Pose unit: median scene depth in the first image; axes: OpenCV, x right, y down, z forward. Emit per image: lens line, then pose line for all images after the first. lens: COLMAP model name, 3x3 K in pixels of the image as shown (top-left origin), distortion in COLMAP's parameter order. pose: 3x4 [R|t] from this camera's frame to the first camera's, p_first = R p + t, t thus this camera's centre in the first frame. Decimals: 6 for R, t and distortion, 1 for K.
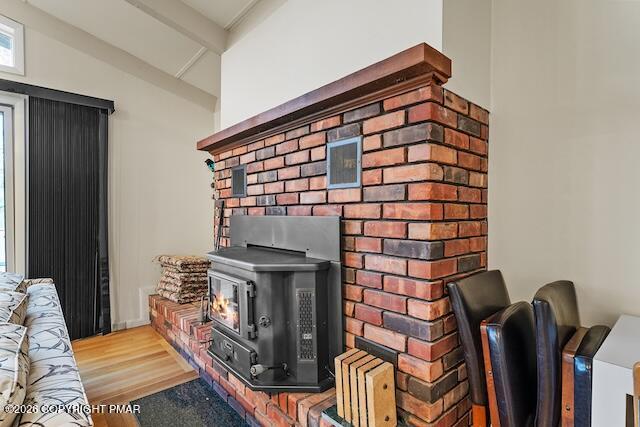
lens RADIAL K [[322.1, 0, 318.7], [0, 322.1, 211.3], [0, 0, 1]] dist [0.003583, 0.001010]
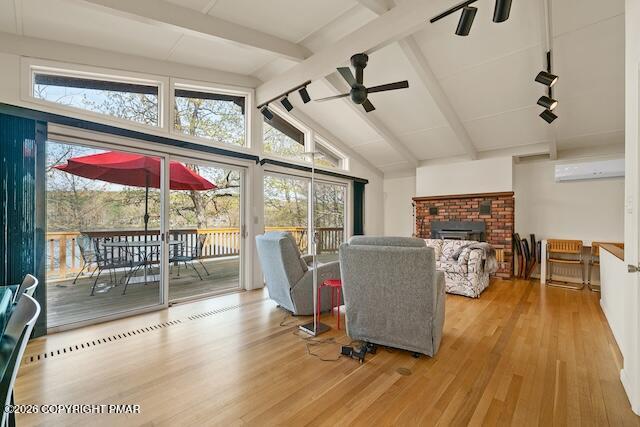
lens RADIAL K [[256.5, 0, 322.6], [0, 256.5, 217.7], [0, 0, 1]] dist [0.001556, 0.000025]
pose [[0.993797, 0.004264, 0.111130, -1.564226], [-0.003275, 0.999953, -0.009080, 0.002533], [-0.111163, 0.008660, 0.993764, -1.398403]]
